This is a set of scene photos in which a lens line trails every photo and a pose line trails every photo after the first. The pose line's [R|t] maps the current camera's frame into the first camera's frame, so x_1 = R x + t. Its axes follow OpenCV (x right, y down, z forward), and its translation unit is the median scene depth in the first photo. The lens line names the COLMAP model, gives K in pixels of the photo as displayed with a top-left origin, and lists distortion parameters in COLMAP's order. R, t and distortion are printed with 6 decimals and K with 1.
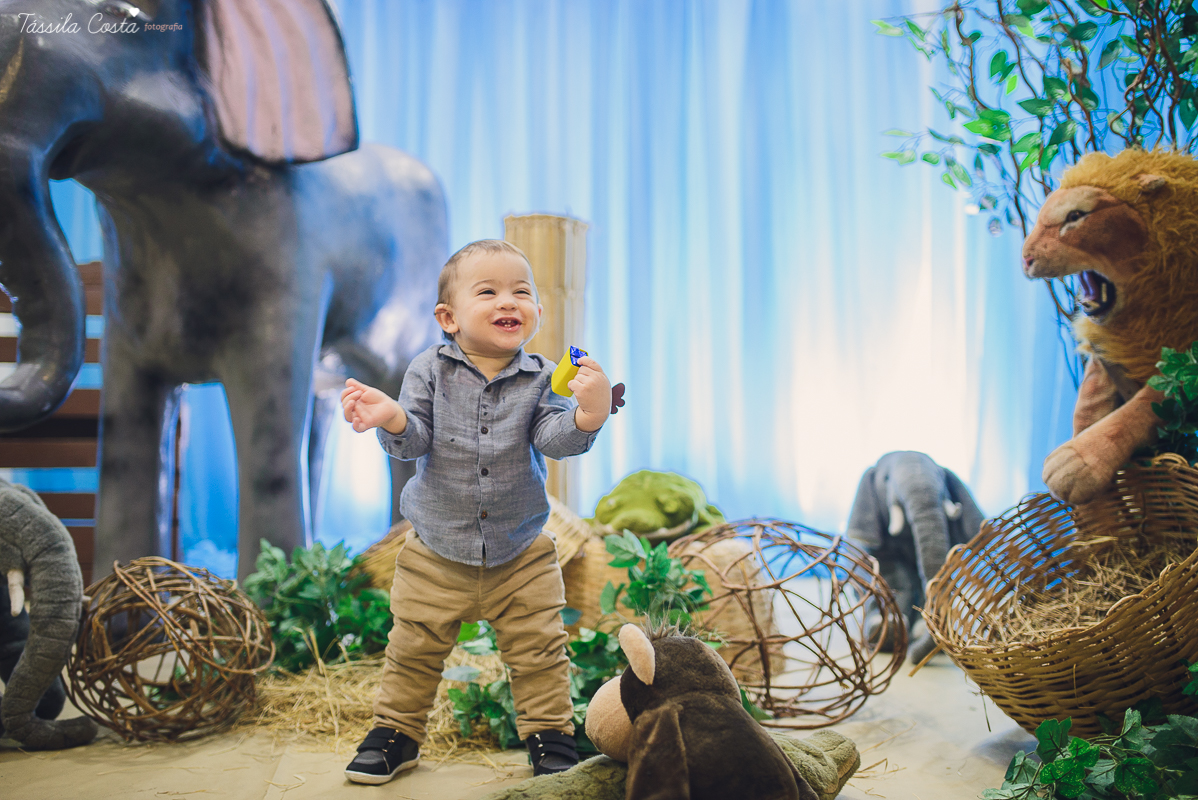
lens RADIAL K [[1196.9, 0, 599.8], [0, 1196.9, 369.2], [0, 0, 1]] dist [-0.104797, 0.174358]
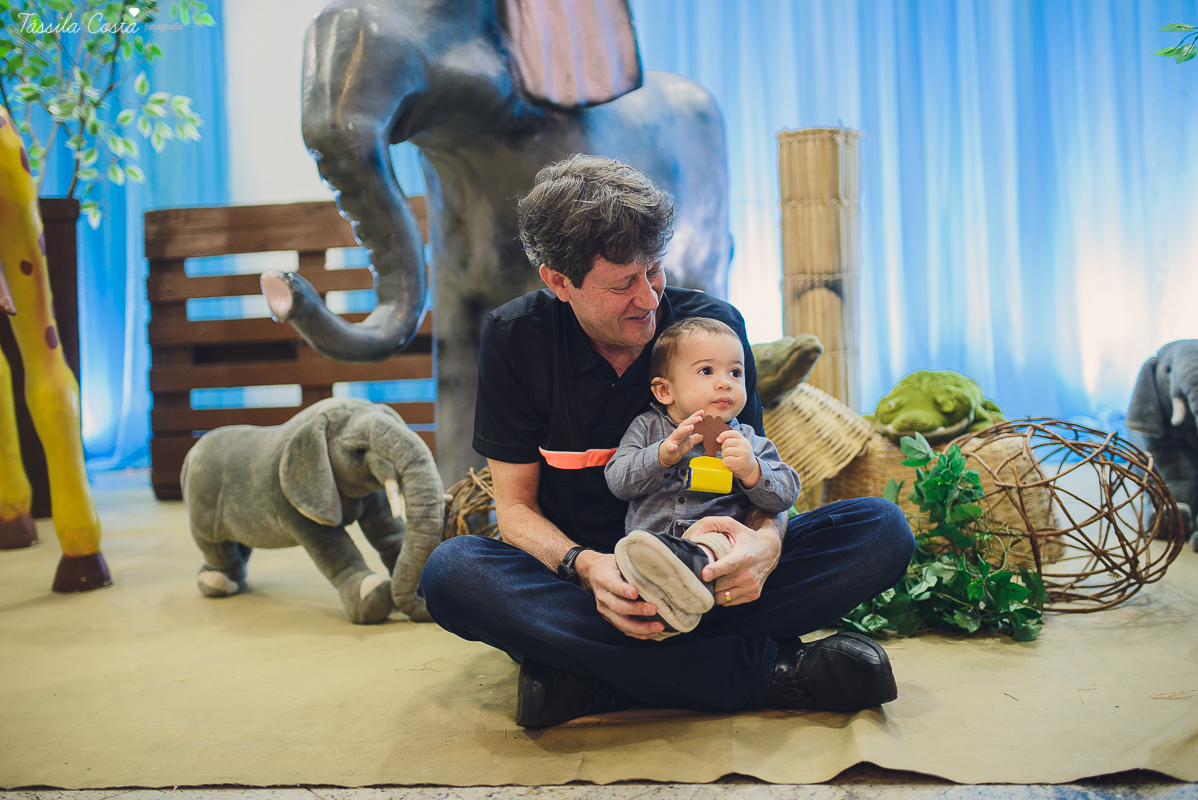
lens RADIAL K [[1196.9, 0, 599.8], [0, 1196.9, 369.2], [0, 0, 1]] dist [-0.104797, 0.174358]
pose [[0.973529, -0.029534, -0.226647, -0.002433], [0.051662, 0.994387, 0.092329, -0.034060], [0.222648, -0.101594, 0.969591, -0.103072]]
